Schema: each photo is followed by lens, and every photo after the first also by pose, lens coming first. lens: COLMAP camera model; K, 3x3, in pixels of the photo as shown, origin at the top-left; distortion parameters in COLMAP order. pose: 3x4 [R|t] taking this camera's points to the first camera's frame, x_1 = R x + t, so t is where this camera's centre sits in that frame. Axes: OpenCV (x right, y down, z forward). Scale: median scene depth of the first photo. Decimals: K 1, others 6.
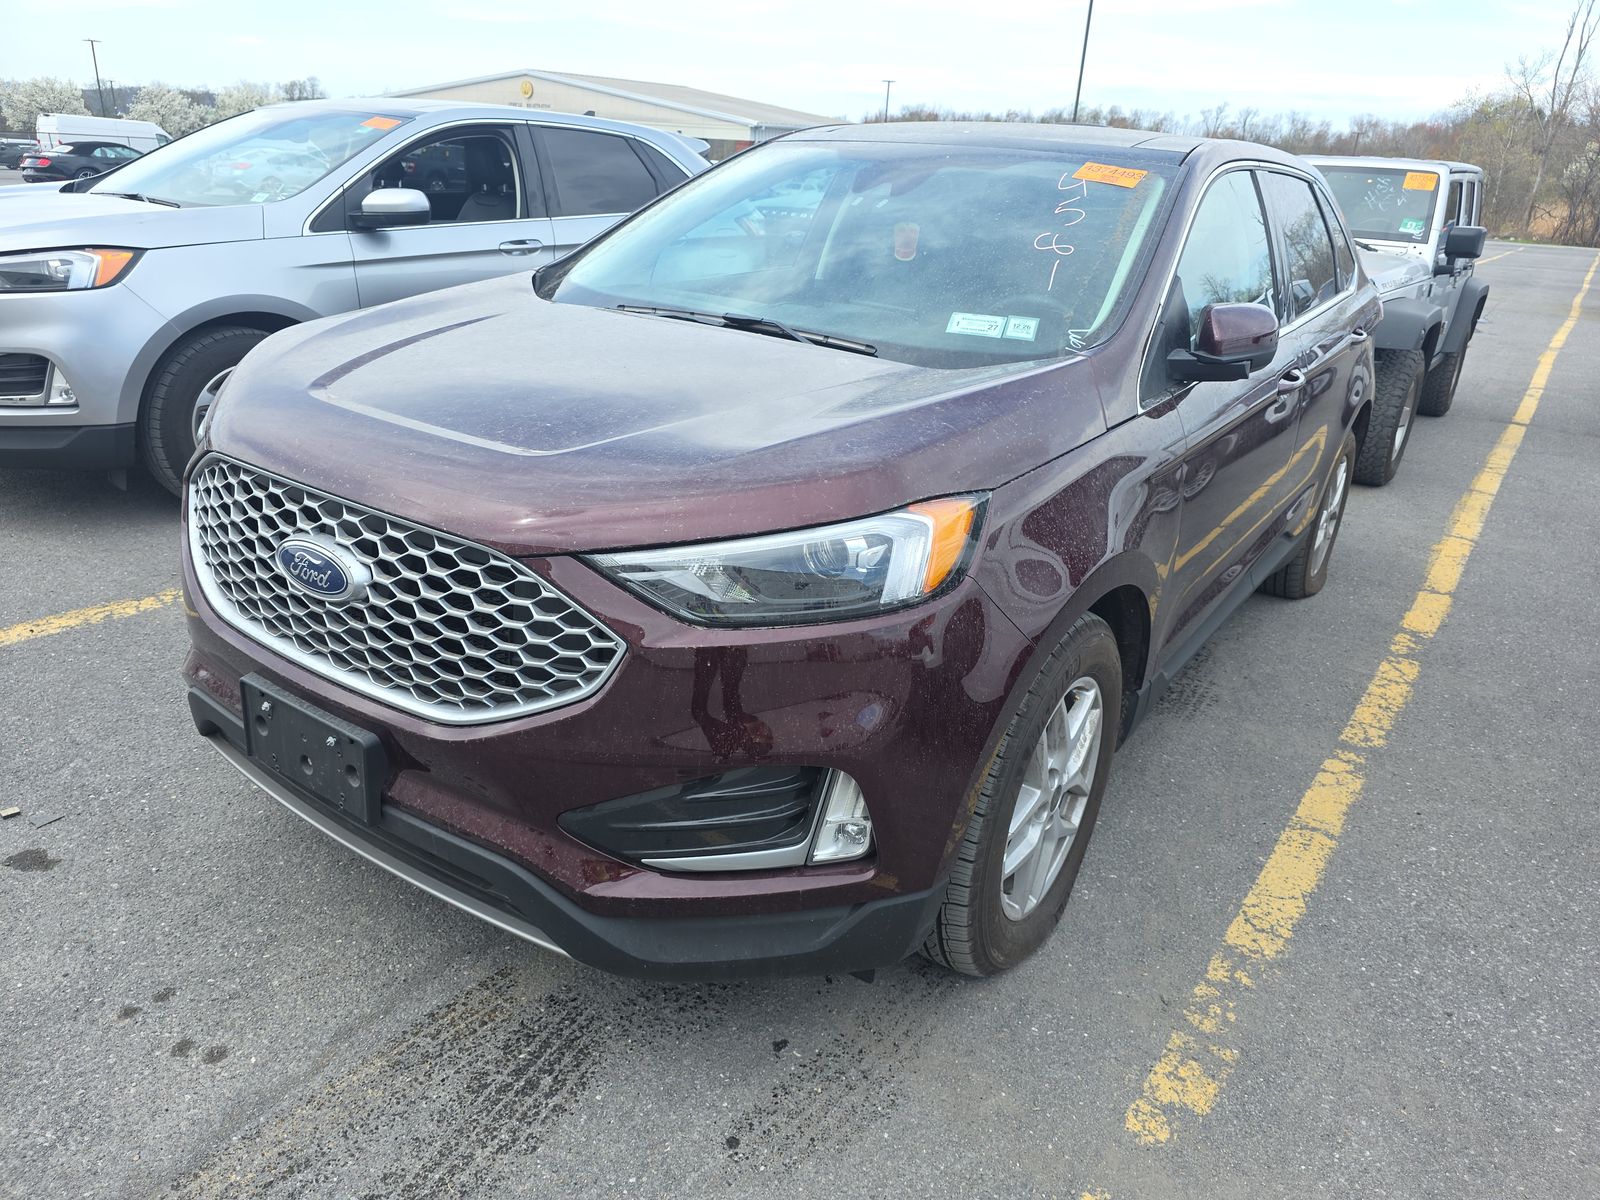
lens RADIAL K [[1078.4, 0, 831.3], [0, 1078.4, 612.0], [0, 0, 1]] dist [0.013526, -0.012378]
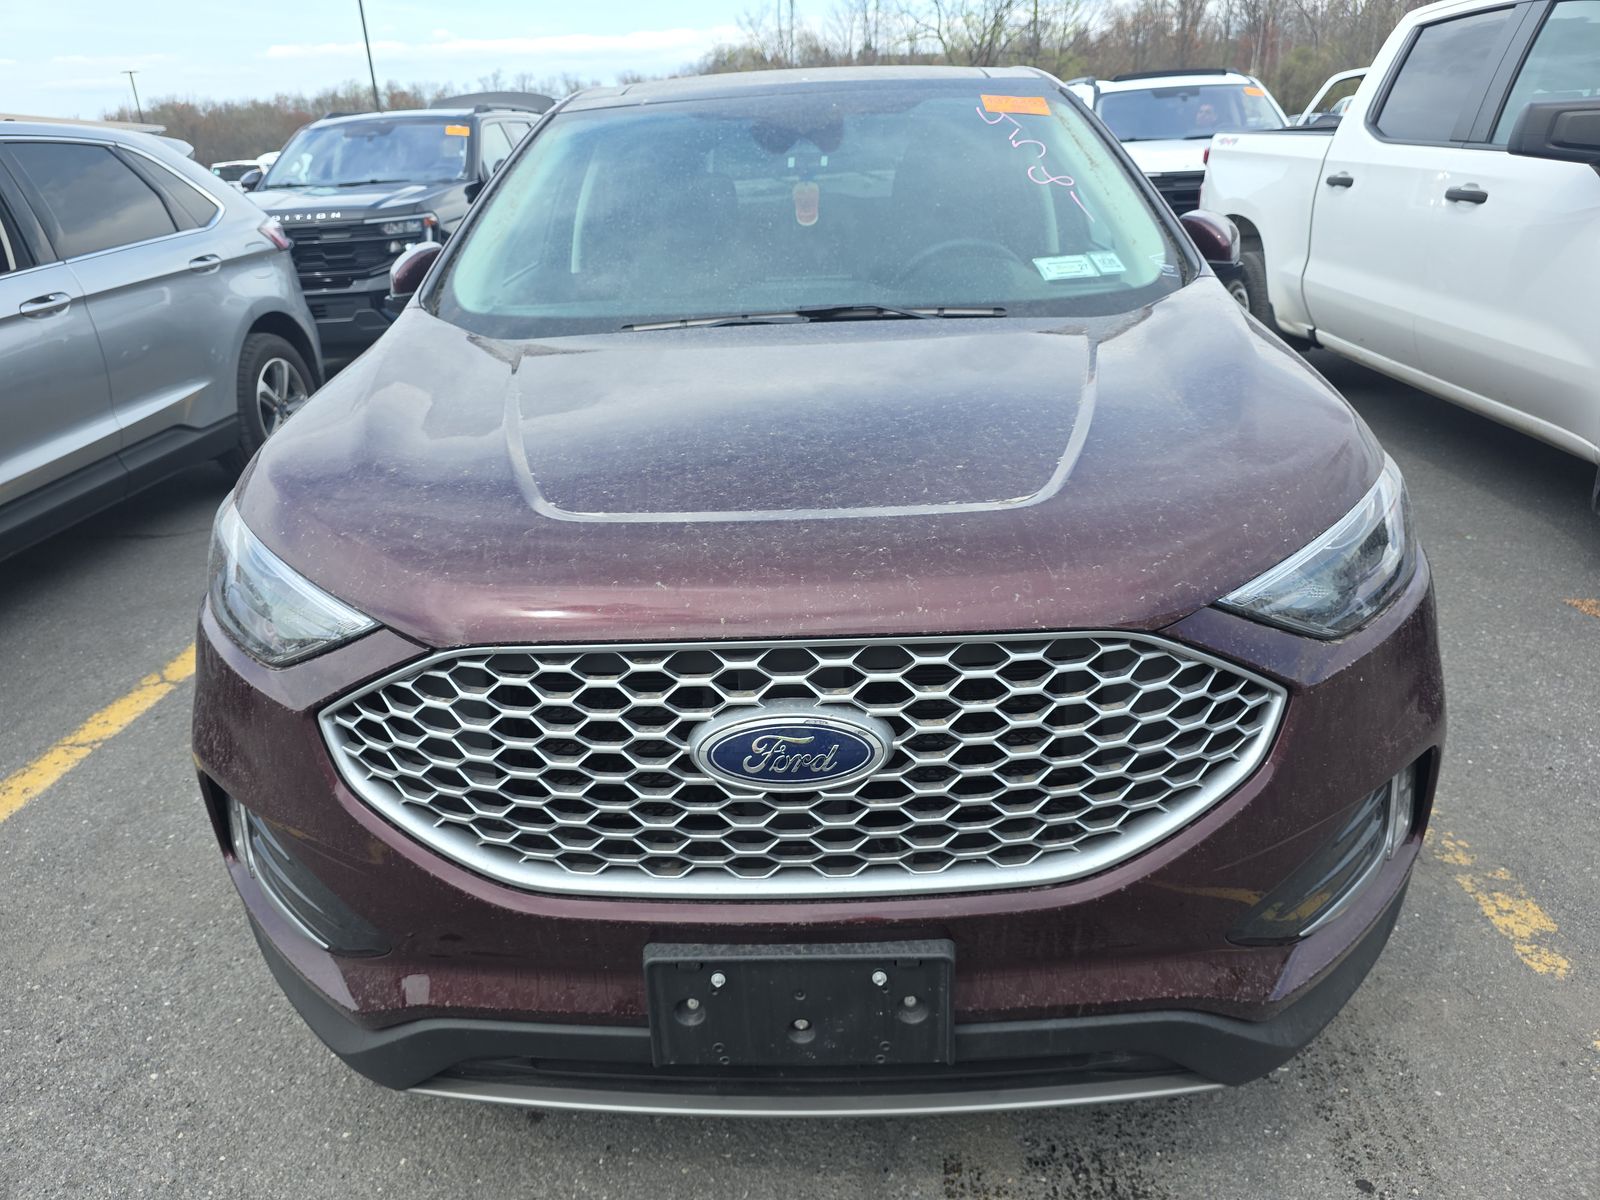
lens RADIAL K [[1078.4, 0, 791.5], [0, 1078.4, 590.1], [0, 0, 1]] dist [0.013526, -0.012378]
pose [[0.836228, -0.296946, 0.461027, -0.656824], [0.294497, 0.952361, 0.079244, -0.164407], [-0.462596, 0.069505, 0.883841, 0.344703]]
